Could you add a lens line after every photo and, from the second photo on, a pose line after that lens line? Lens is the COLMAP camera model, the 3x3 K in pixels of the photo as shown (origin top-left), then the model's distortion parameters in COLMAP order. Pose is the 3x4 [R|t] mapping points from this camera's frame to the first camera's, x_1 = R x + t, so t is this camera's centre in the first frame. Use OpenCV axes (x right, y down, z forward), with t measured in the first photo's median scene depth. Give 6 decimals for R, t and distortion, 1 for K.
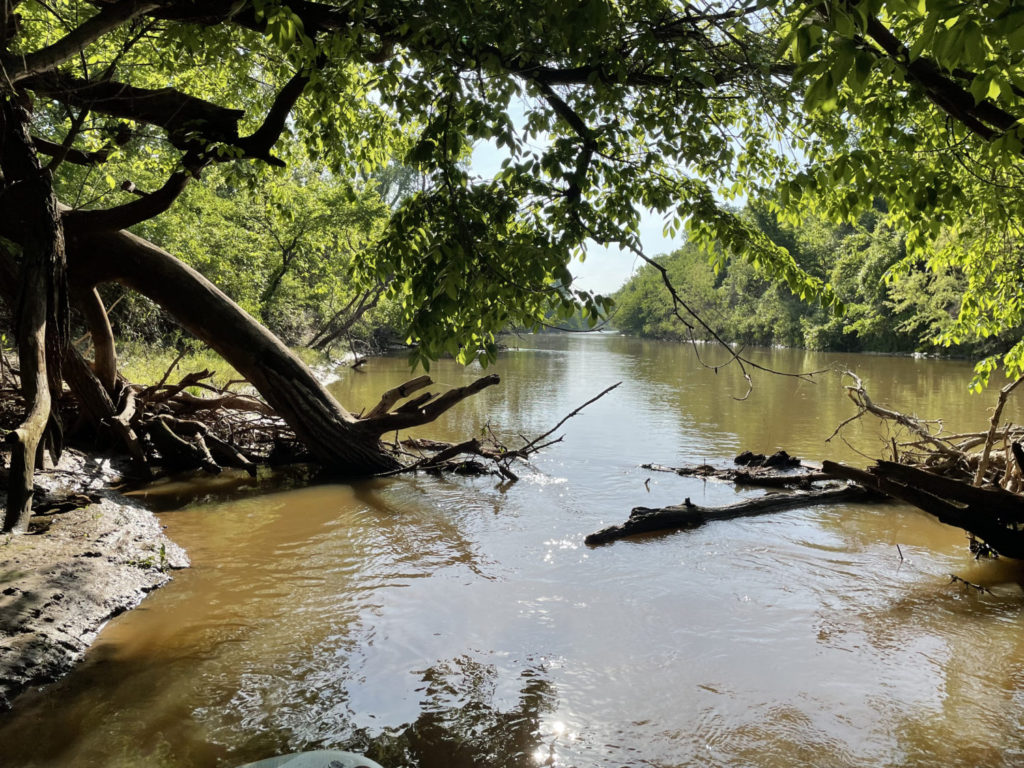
lens RADIAL K [[767.9, 0, 488.3], [0, 767.9, 328.7], [0, 0, 1]] dist [0.060020, -0.074737]
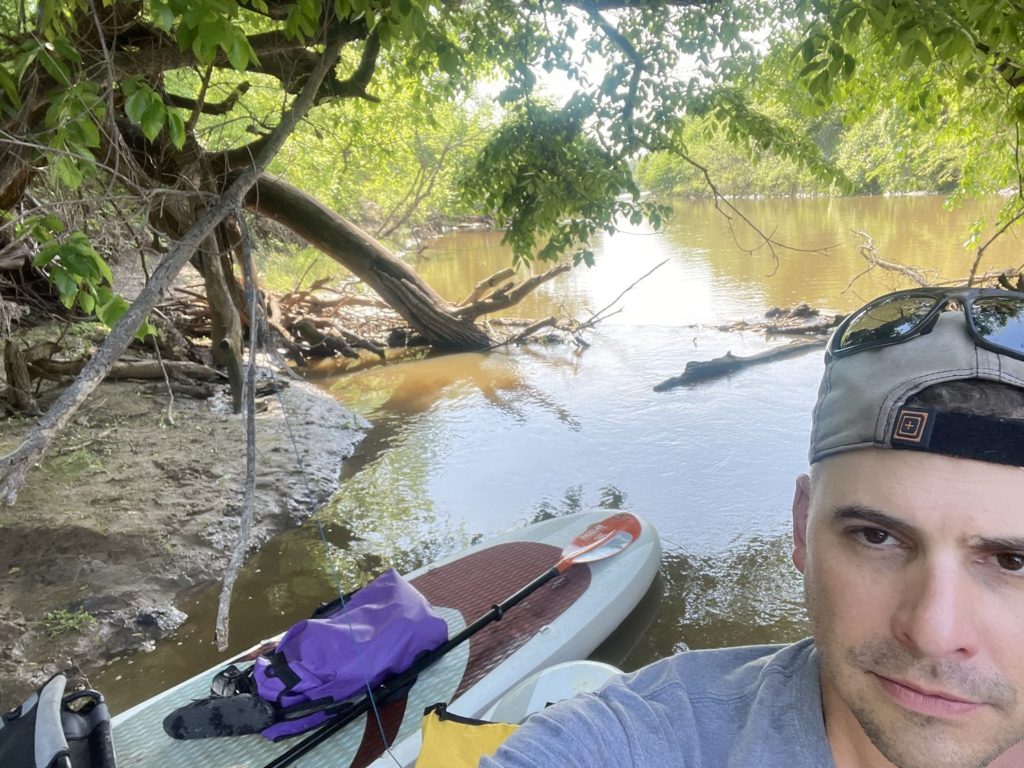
lens RADIAL K [[732.0, 0, 511.3], [0, 732.0, 340.2], [0, 0, 1]] dist [-0.000645, 0.000532]
pose [[0.996862, -0.073882, -0.028406, -0.056141], [0.077934, 0.978892, 0.188934, -0.047560], [0.013848, -0.190555, 0.981579, -0.163733]]
